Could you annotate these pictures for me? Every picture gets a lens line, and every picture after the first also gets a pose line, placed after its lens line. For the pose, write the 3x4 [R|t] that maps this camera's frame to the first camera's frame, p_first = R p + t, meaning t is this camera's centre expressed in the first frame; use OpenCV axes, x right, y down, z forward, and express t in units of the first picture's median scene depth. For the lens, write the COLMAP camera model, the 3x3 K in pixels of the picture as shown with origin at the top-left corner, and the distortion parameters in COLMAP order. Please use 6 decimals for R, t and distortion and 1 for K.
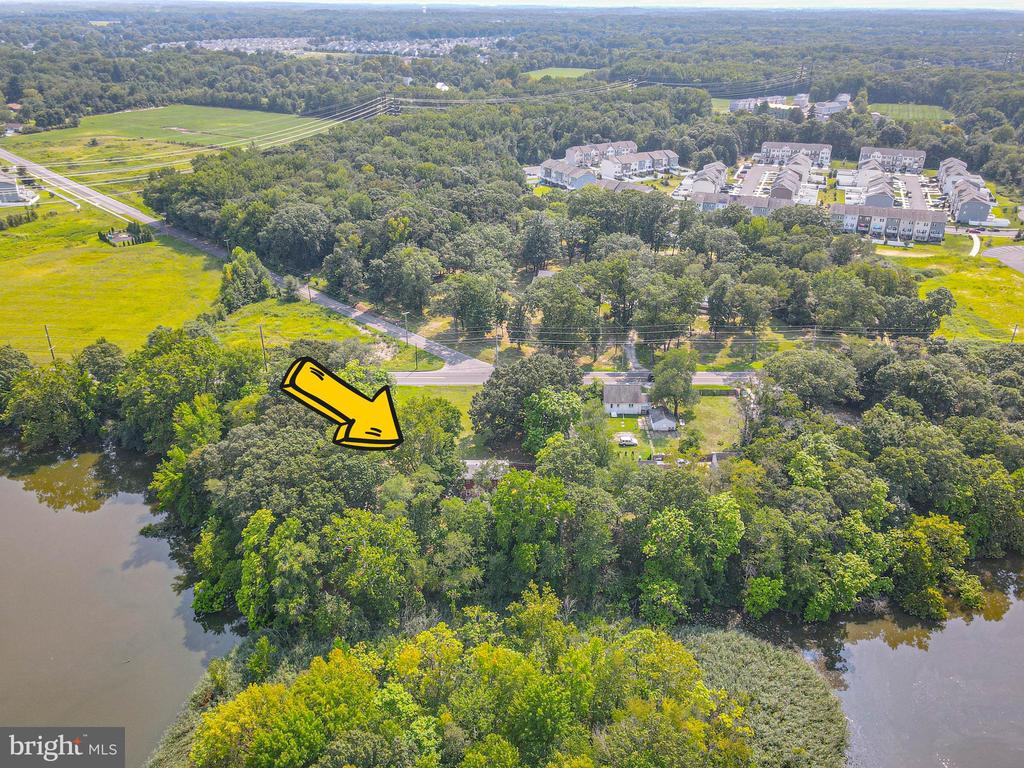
lens RADIAL K [[717.3, 0, 511.7], [0, 717.3, 384.2], [0, 0, 1]] dist [0.011808, -0.004204]
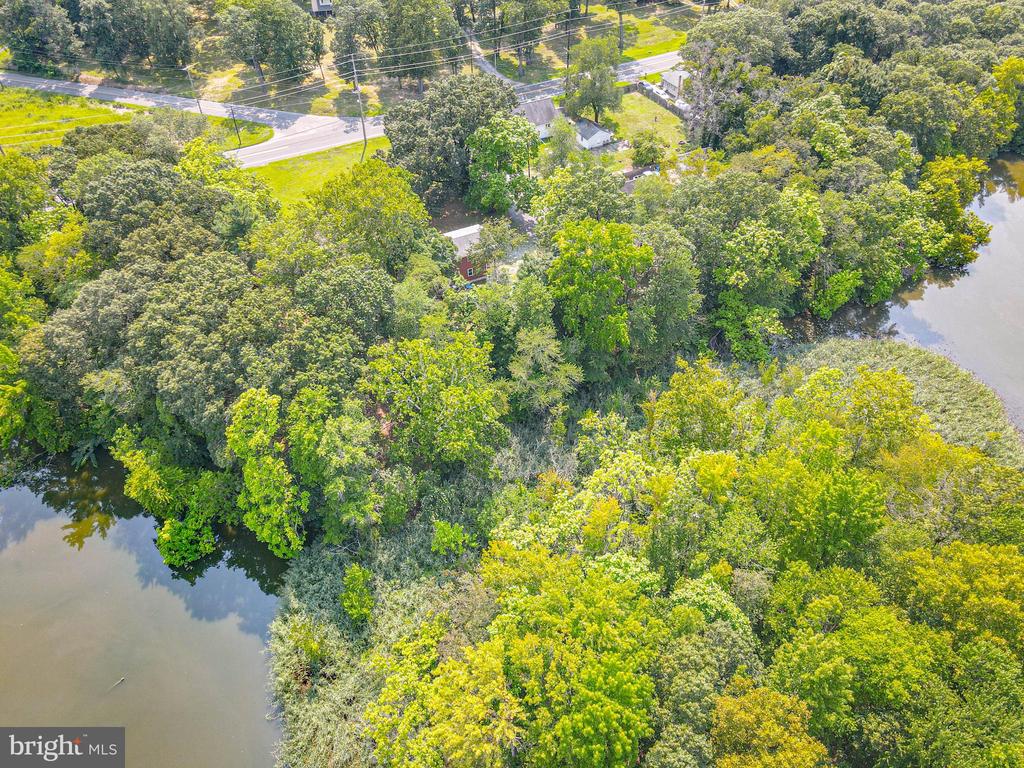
lens RADIAL K [[717.3, 0, 515.6], [0, 717.3, 358.4], [0, 0, 1]] dist [0.011808, -0.004204]
pose [[0.897227, -0.315847, 0.308584, -0.286296], [0.210484, 0.920247, 0.329911, -0.005227], [-0.388175, -0.231053, 0.892152, 0.325814]]
